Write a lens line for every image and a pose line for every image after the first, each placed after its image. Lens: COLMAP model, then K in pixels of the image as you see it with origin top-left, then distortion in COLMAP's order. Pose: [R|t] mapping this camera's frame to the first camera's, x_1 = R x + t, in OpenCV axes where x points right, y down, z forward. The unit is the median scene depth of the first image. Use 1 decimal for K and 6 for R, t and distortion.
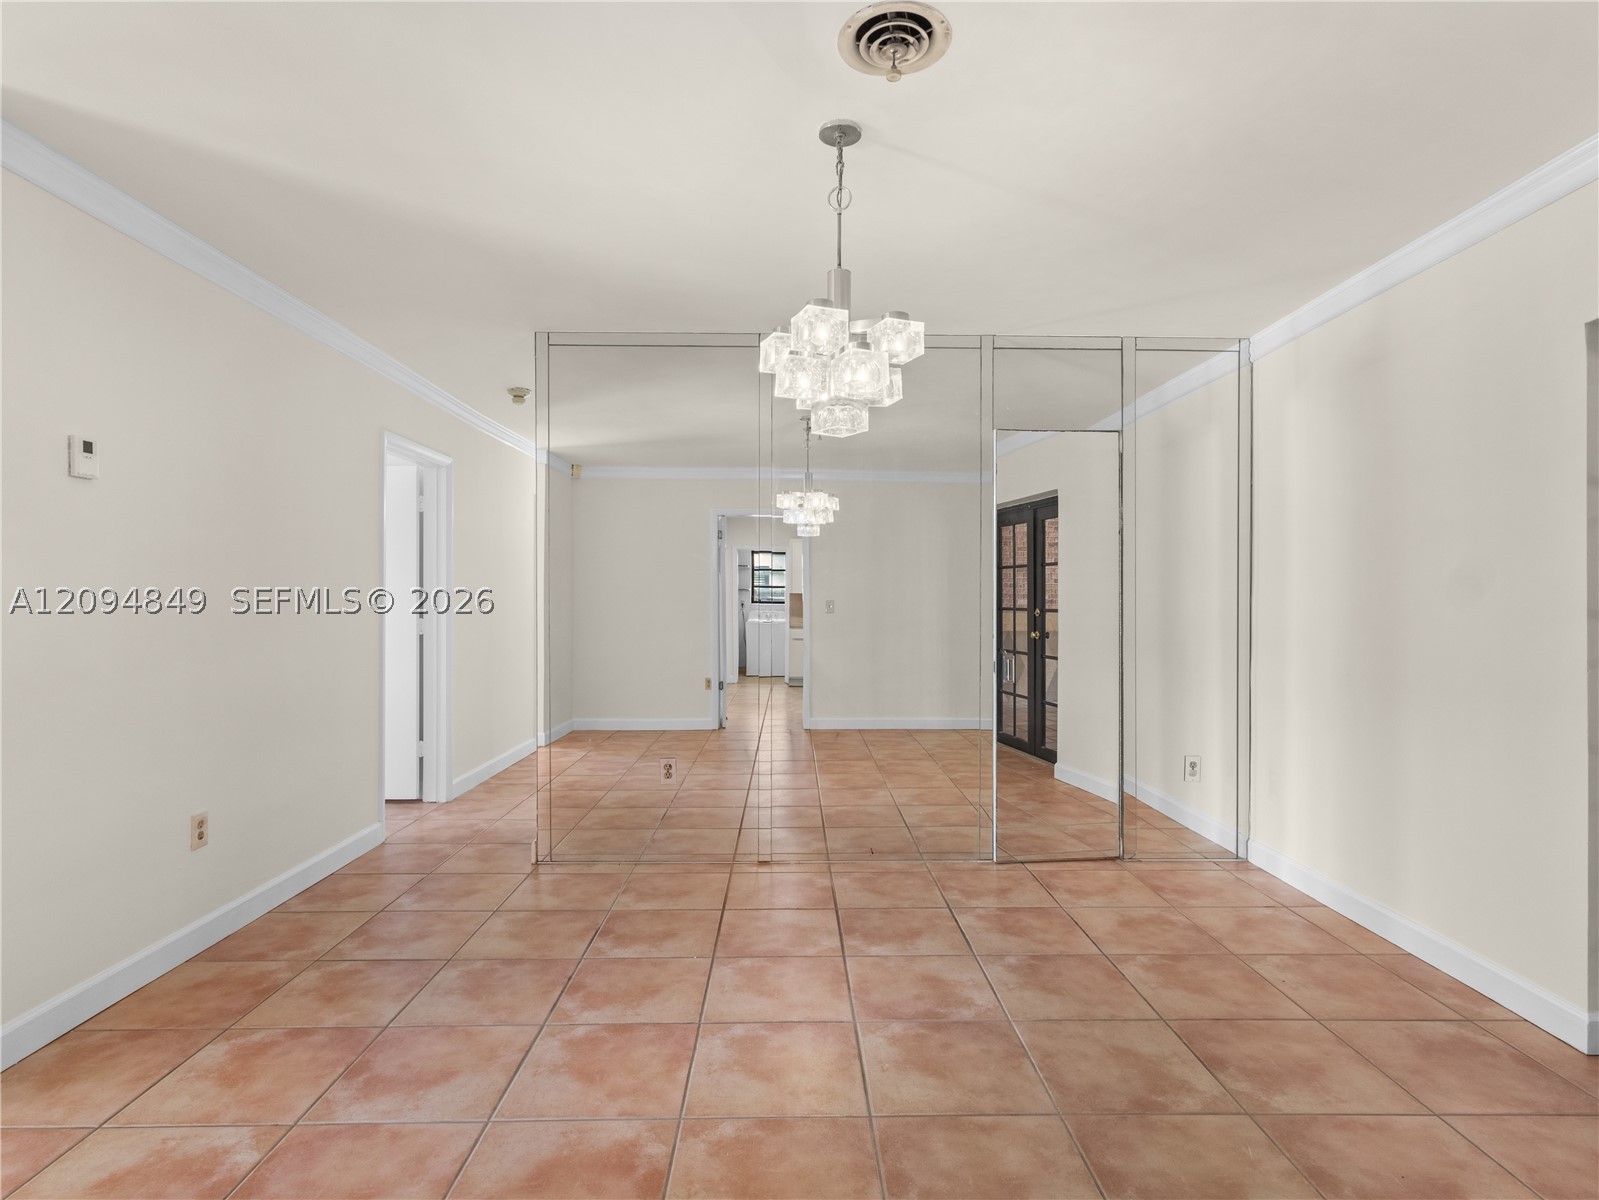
lens RADIAL K [[838.1, 0, 801.5], [0, 838.1, 608.0], [0, 0, 1]] dist [0.007453, 0.001419]
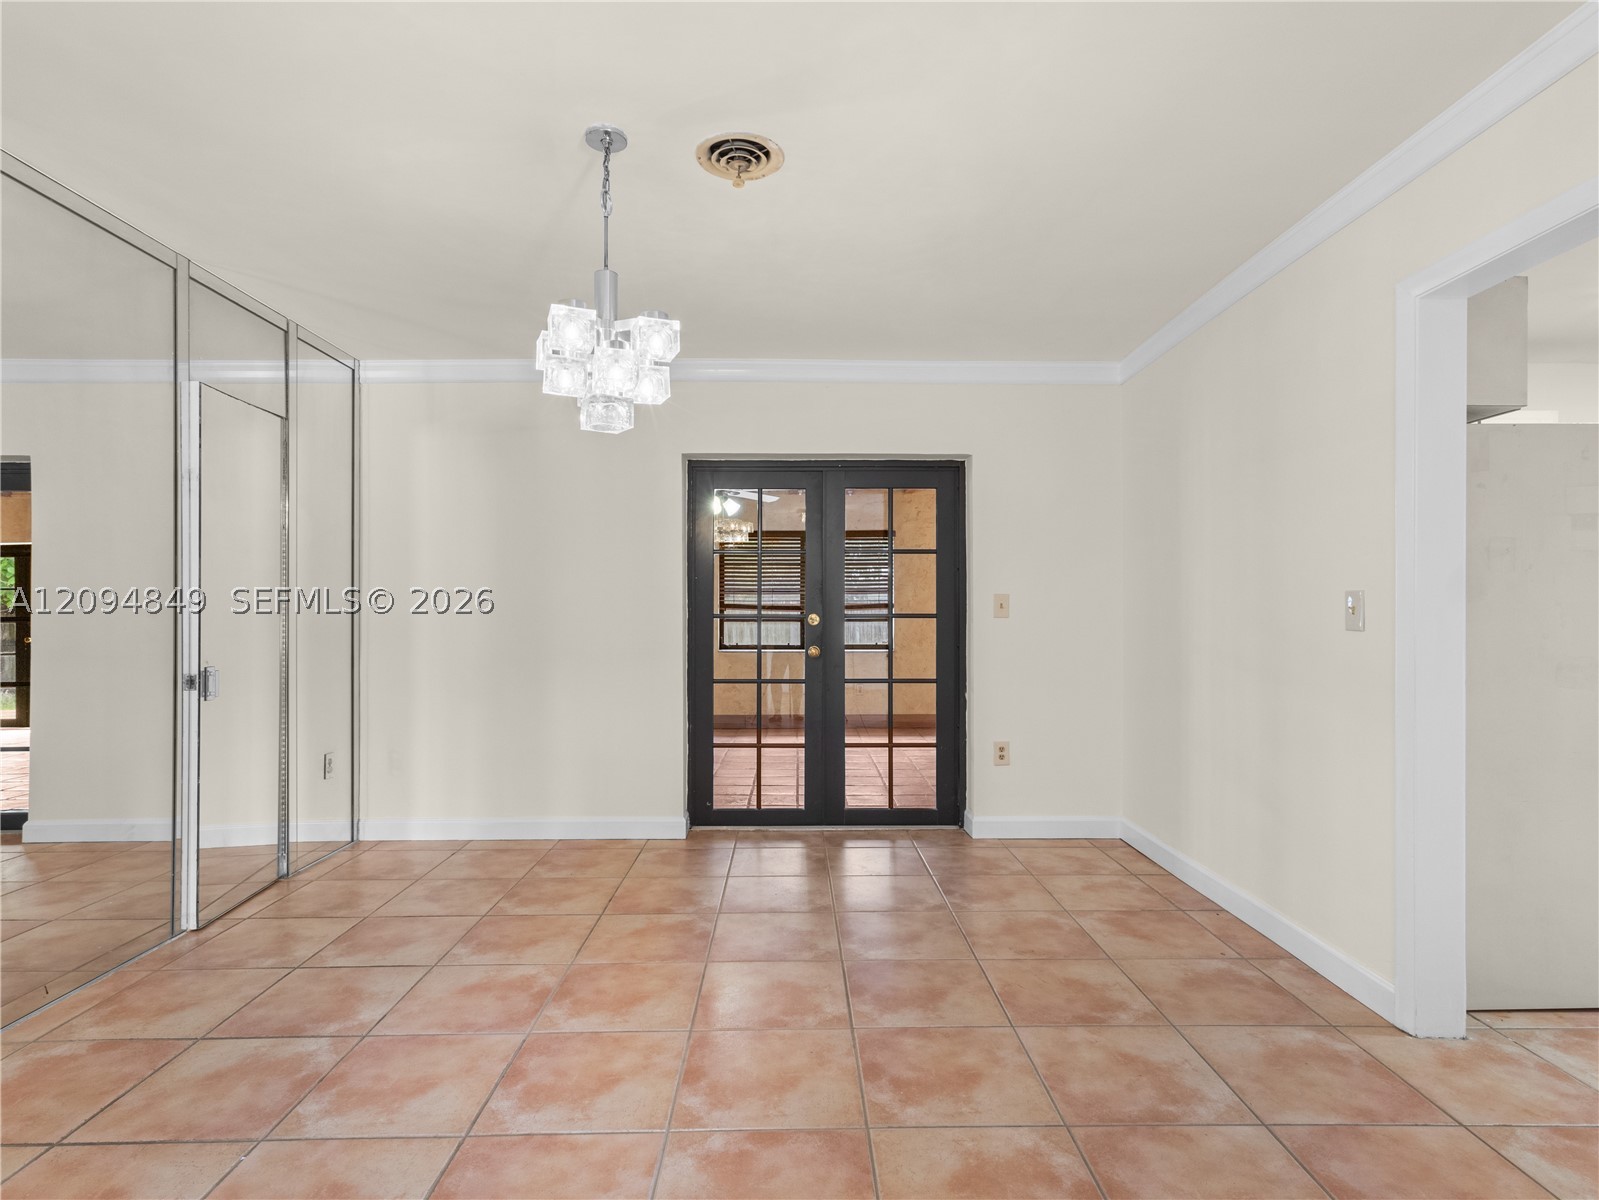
lens RADIAL K [[838.1, 0, 801.5], [0, 838.1, 608.0], [0, 0, 1]] dist [0.007453, 0.001419]
pose [[0.000358, 0.001997, 0.999998, -0.683315], [0.012813, 0.999916, -0.002001, 0.013091], [-0.999918, 0.012814, 0.000333, 0.526017]]
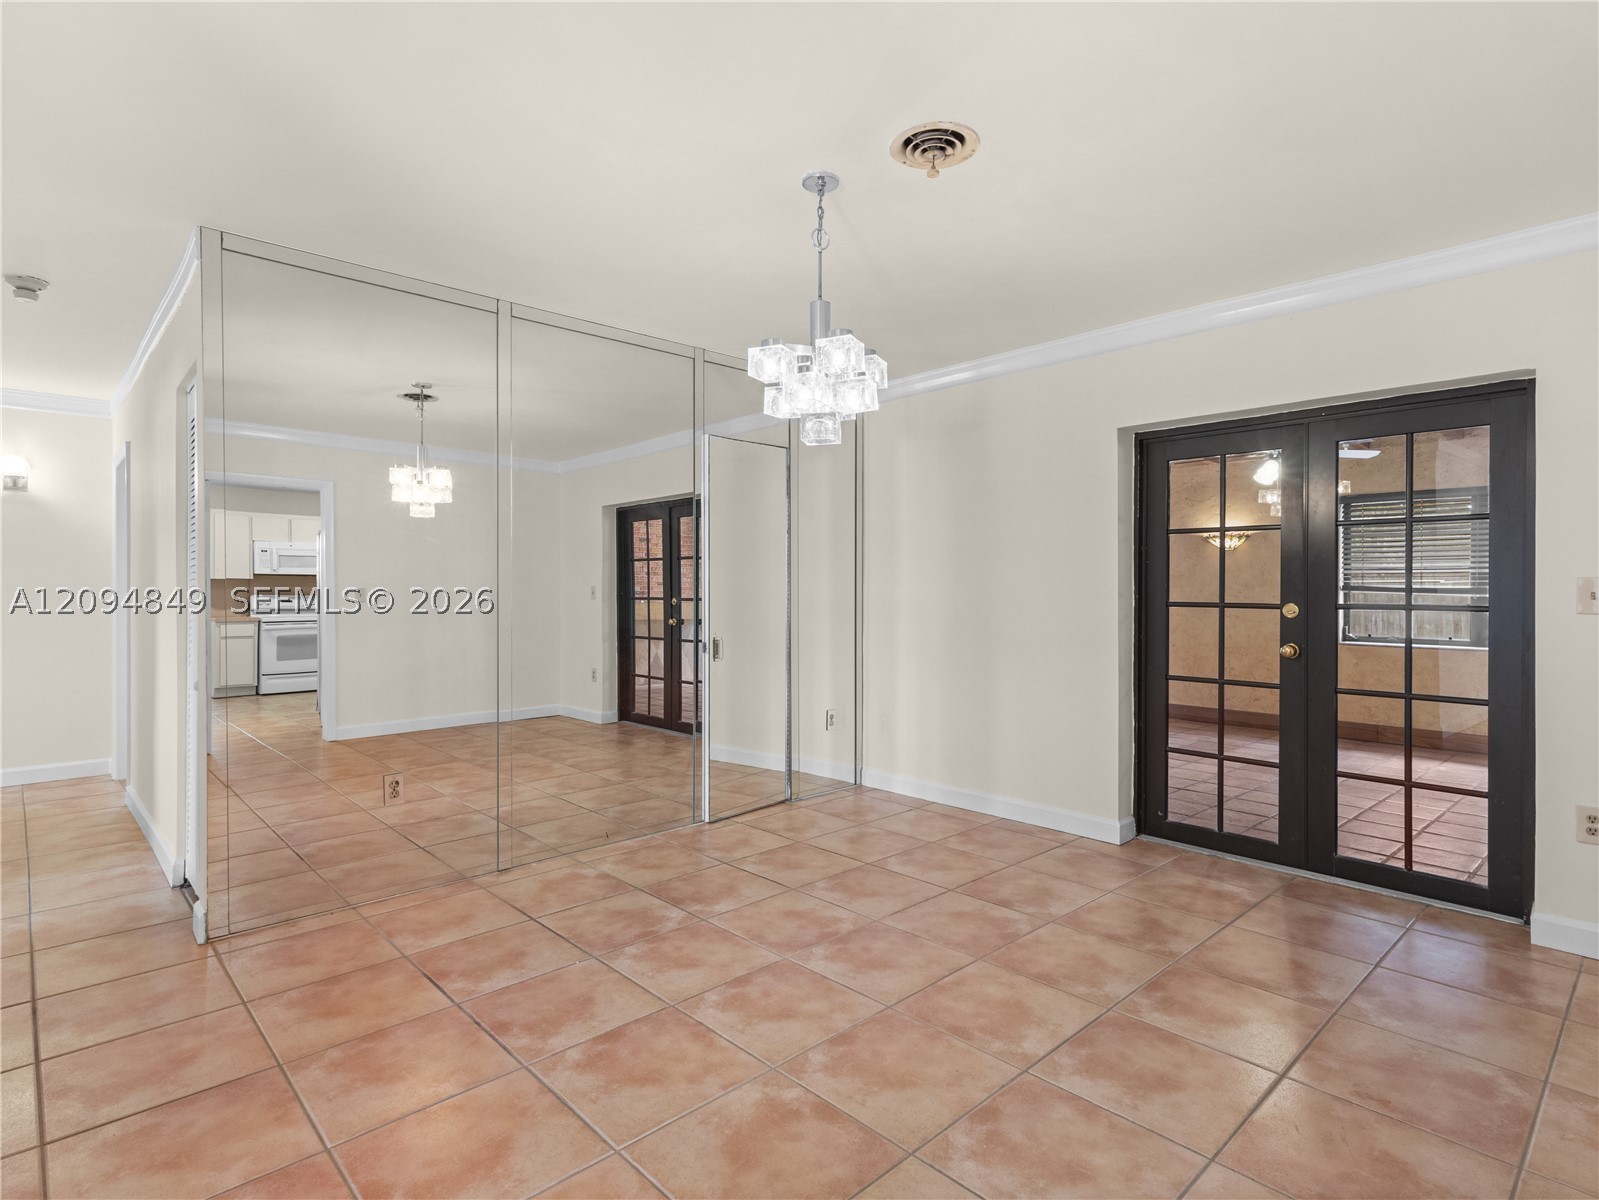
lens RADIAL K [[839.0, 0, 802.4], [0, 839.0, 596.2], [0, 0, 1]] dist [0.006928, 0.001490]
pose [[0.737751, -0.008327, 0.675021, -0.522799], [0.009338, 0.999954, 0.002130, 0.001857], [-0.675008, 0.004732, 0.737795, 0.112662]]
